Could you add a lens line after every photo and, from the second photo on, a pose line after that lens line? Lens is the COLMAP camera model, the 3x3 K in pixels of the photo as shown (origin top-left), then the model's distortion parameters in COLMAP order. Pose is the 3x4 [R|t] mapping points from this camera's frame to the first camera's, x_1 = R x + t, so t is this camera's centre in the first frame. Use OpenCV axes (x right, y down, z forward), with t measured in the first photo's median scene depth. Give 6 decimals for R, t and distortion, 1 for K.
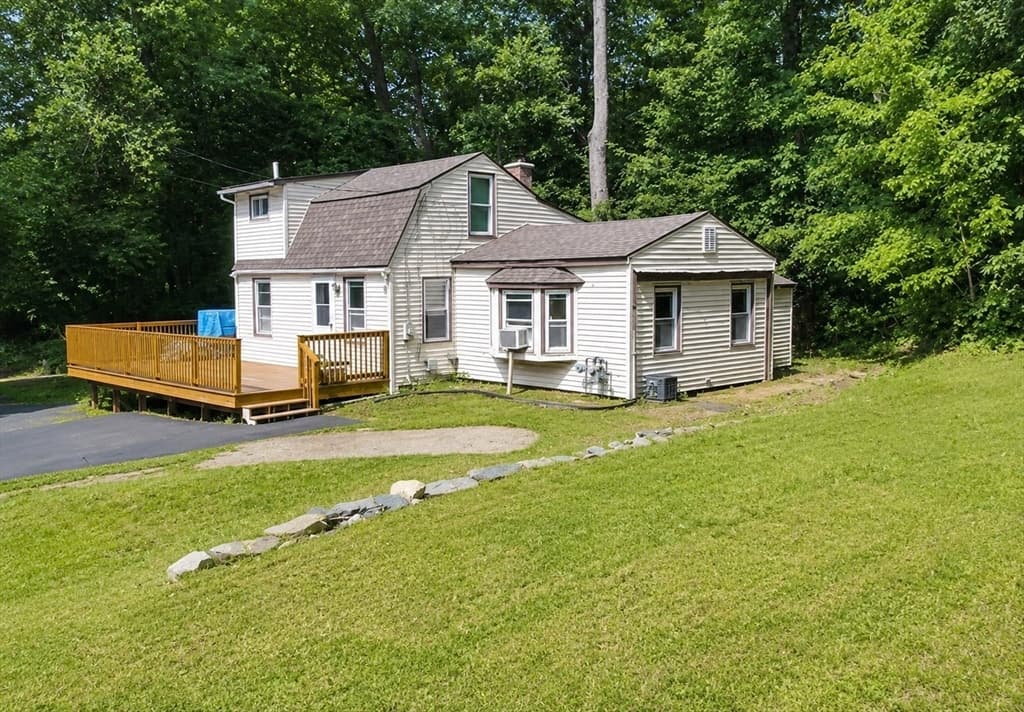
lens RADIAL K [[960.4, 0, 438.4], [0, 960.4, 357.2], [0, 0, 1]] dist [-0.004981, 0.000000]
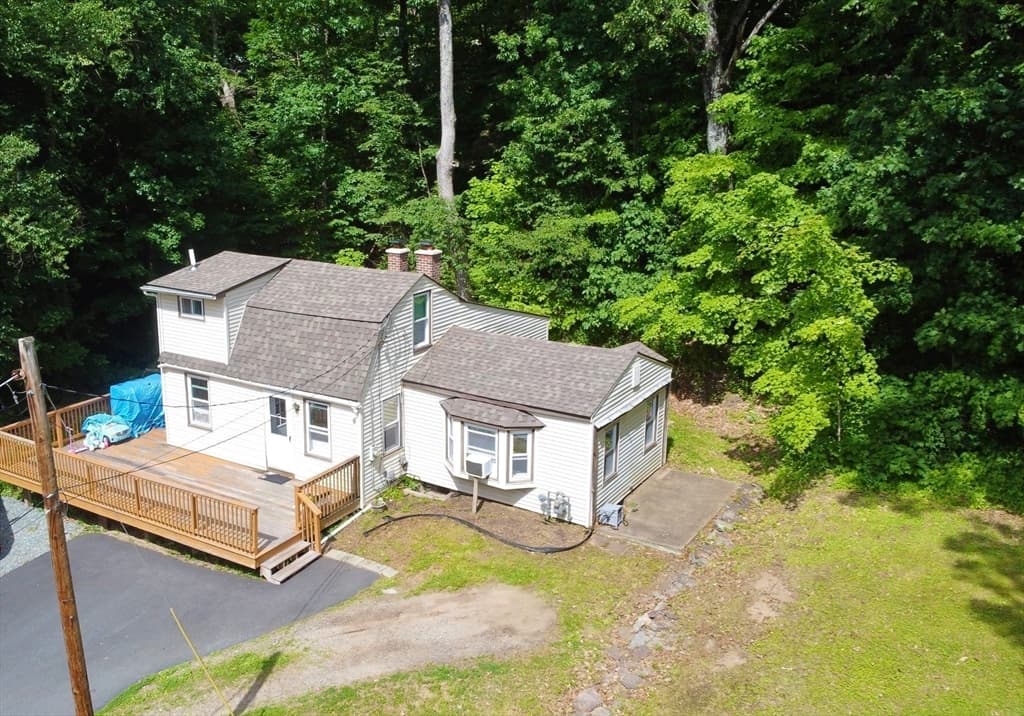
lens RADIAL K [[960.4, 0, 397.7], [0, 960.4, 368.3], [0, 0, 1]] dist [-0.004981, 0.000000]
pose [[0.966395, -0.067489, 0.248044, -0.269159], [0.020049, 0.981770, 0.189011, -0.326620], [-0.256279, -0.177686, 0.950131, -0.043112]]
